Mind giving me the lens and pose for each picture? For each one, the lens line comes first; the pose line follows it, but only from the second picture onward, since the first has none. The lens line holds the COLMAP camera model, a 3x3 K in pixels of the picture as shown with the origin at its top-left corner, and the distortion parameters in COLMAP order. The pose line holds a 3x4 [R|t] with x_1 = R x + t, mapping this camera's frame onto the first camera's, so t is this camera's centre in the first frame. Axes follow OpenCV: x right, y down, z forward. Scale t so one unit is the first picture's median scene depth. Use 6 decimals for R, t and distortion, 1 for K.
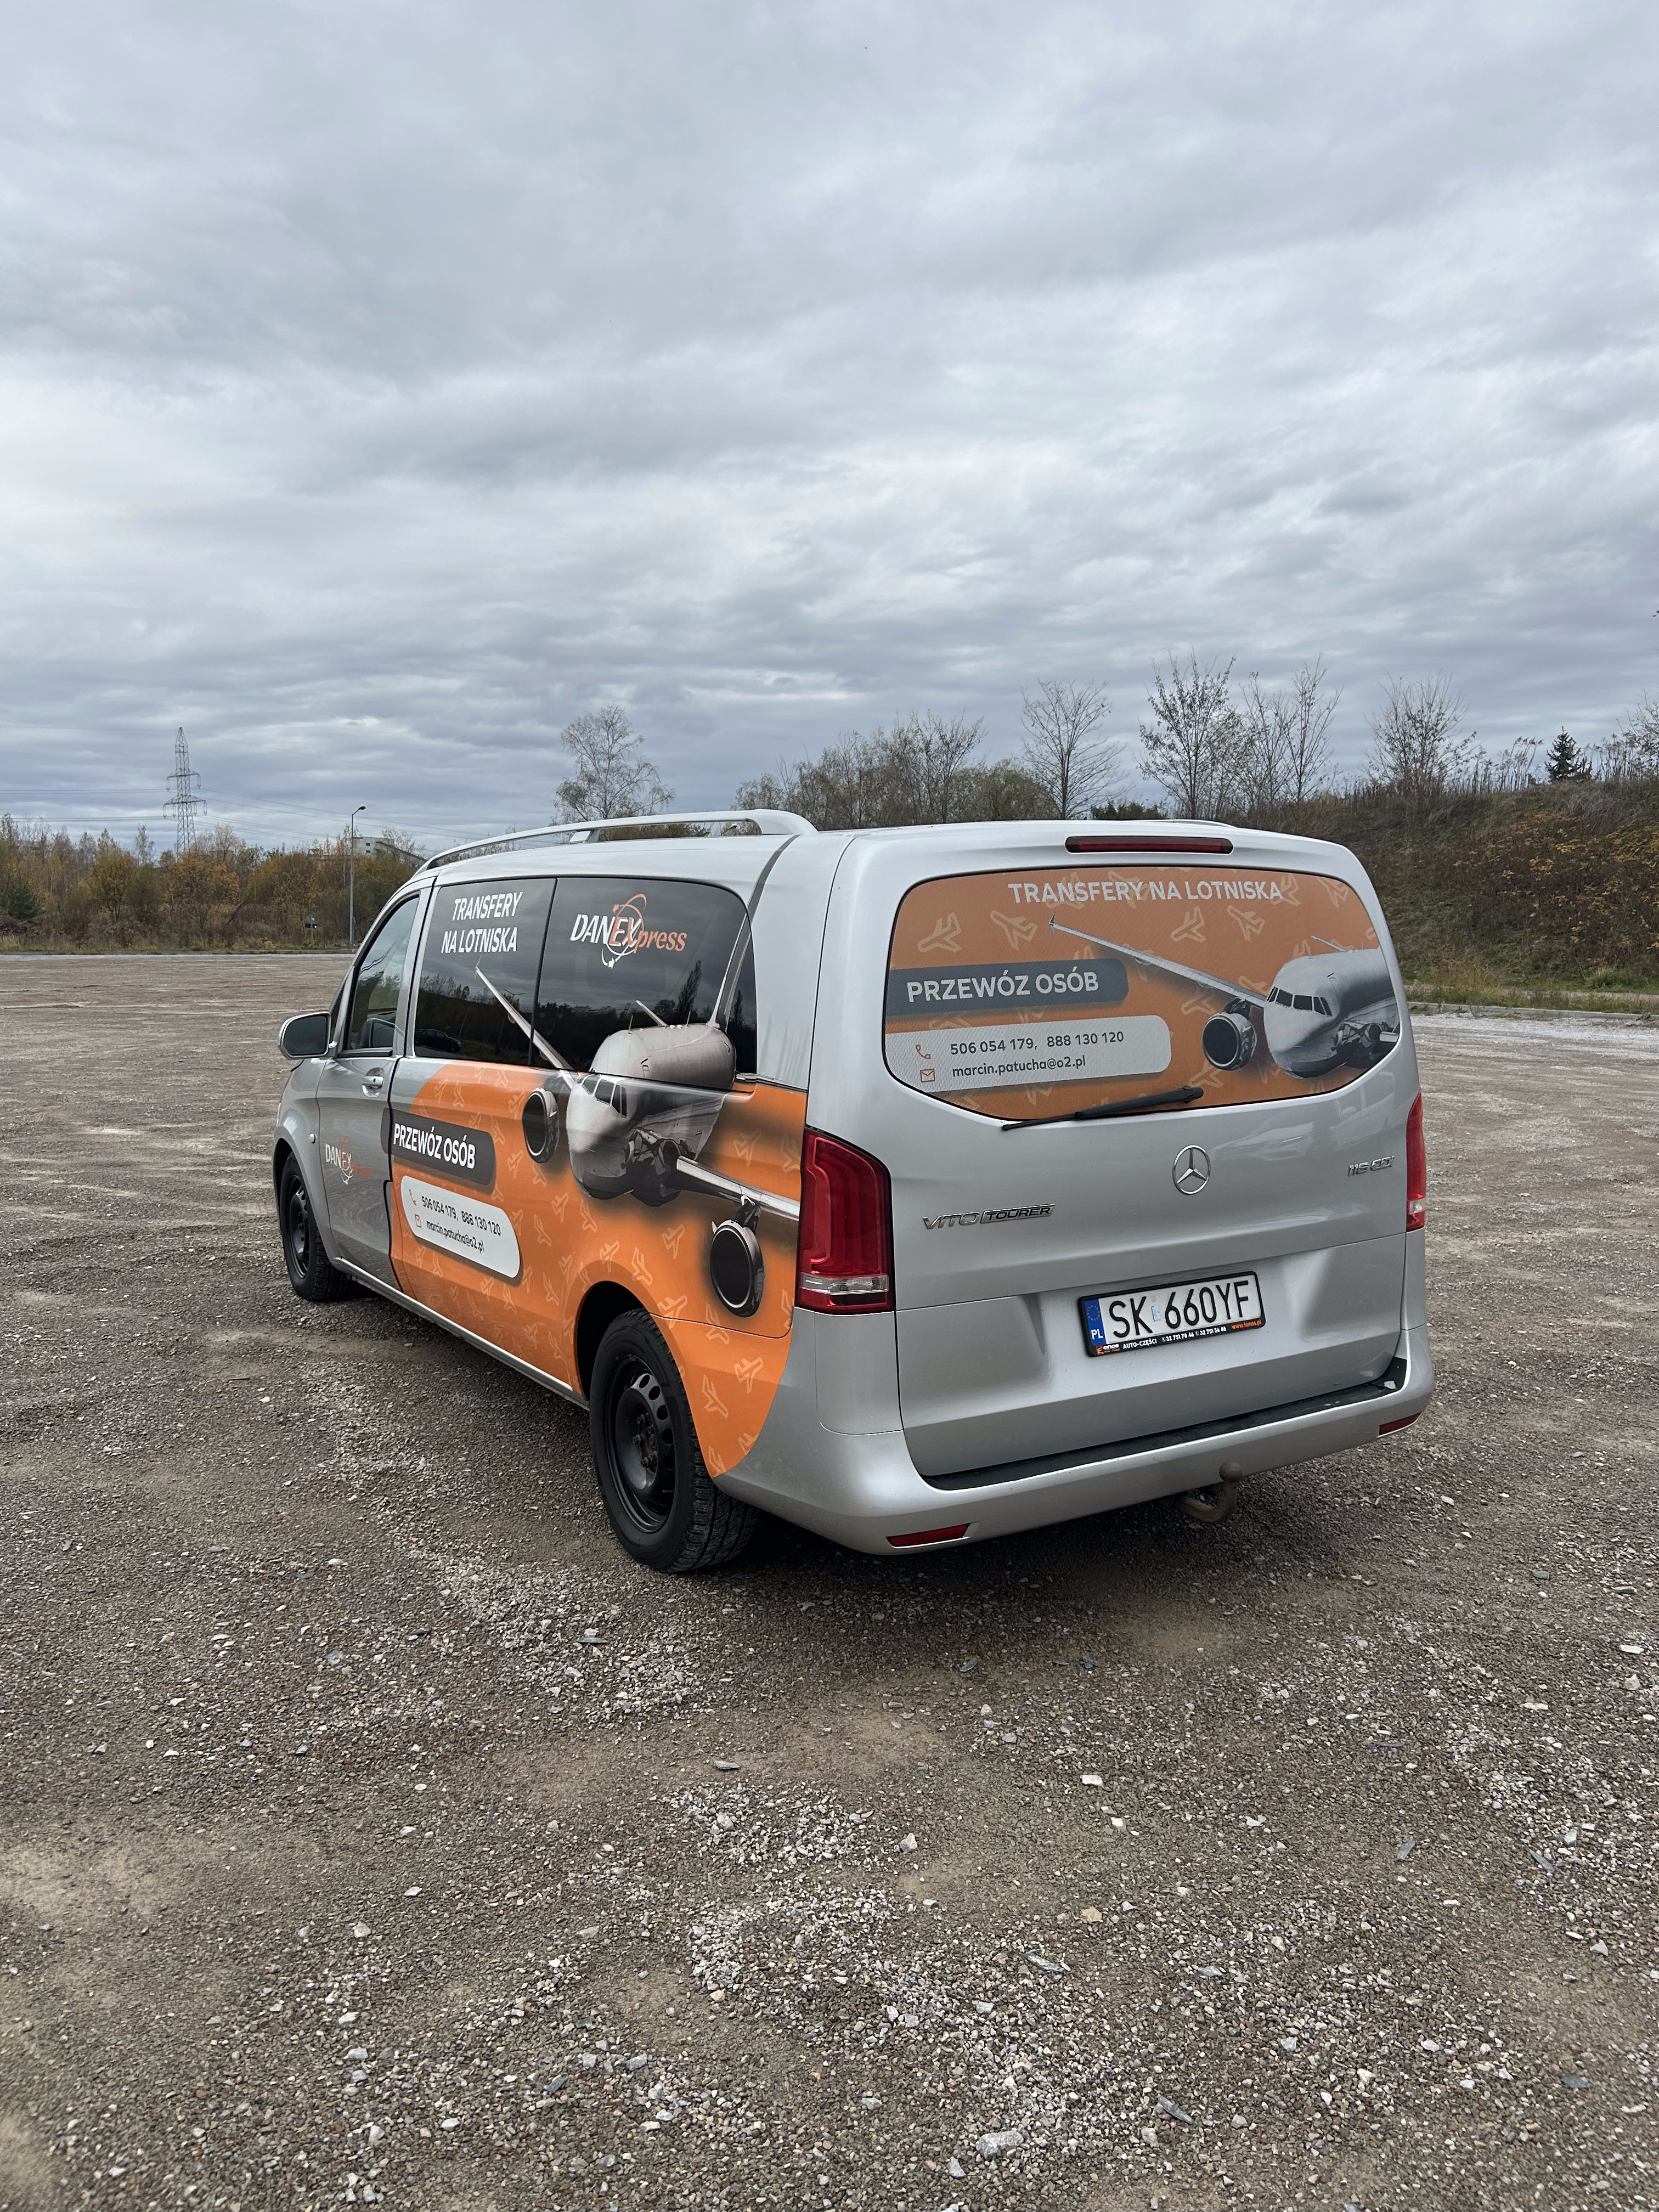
lens RADIAL K [[1712.7, 0, 829.5], [0, 1712.7, 1106.0], [0, 0, 1]] dist [0.118859, -0.238156]
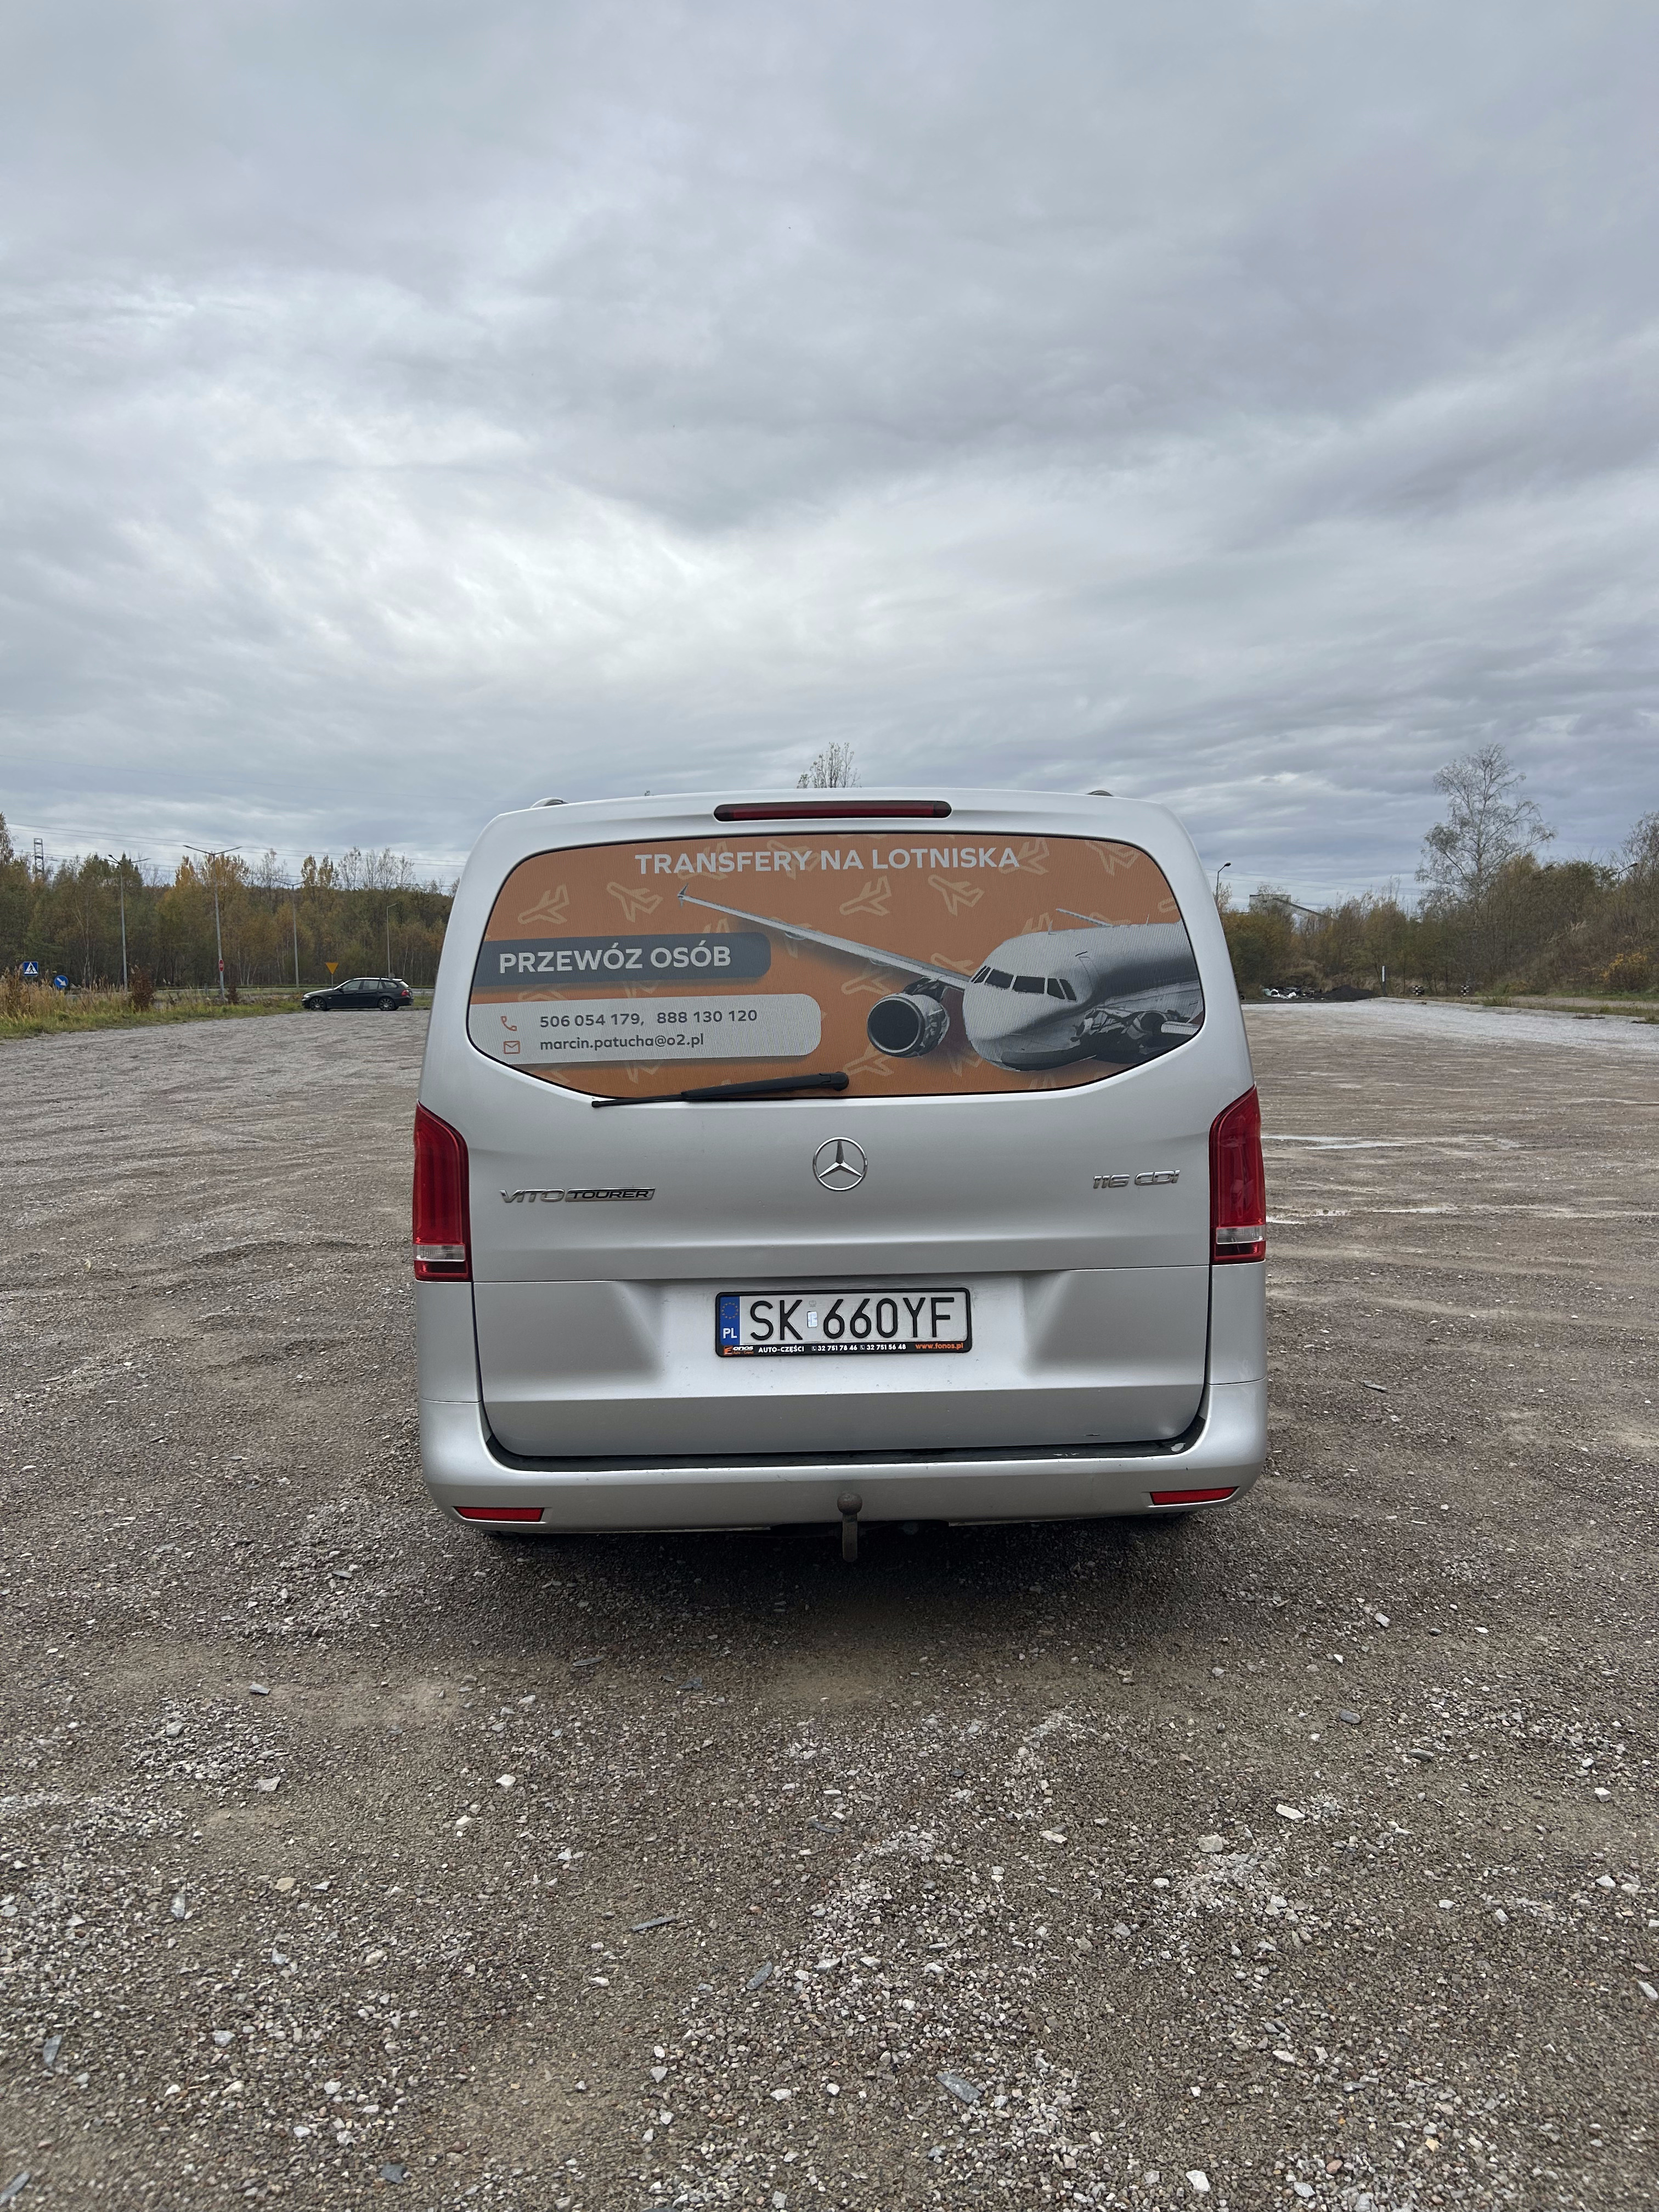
lens RADIAL K [[1704.7, 0, 812.0], [0, 1704.7, 1112.0], [0, 0, 1]] dist [0.156478, -0.287433]
pose [[0.859440, 0.035080, -0.510032, 0.656375], [-0.049443, 0.998670, -0.014627, 0.023567], [0.508840, 0.037788, 0.860031, 0.215026]]
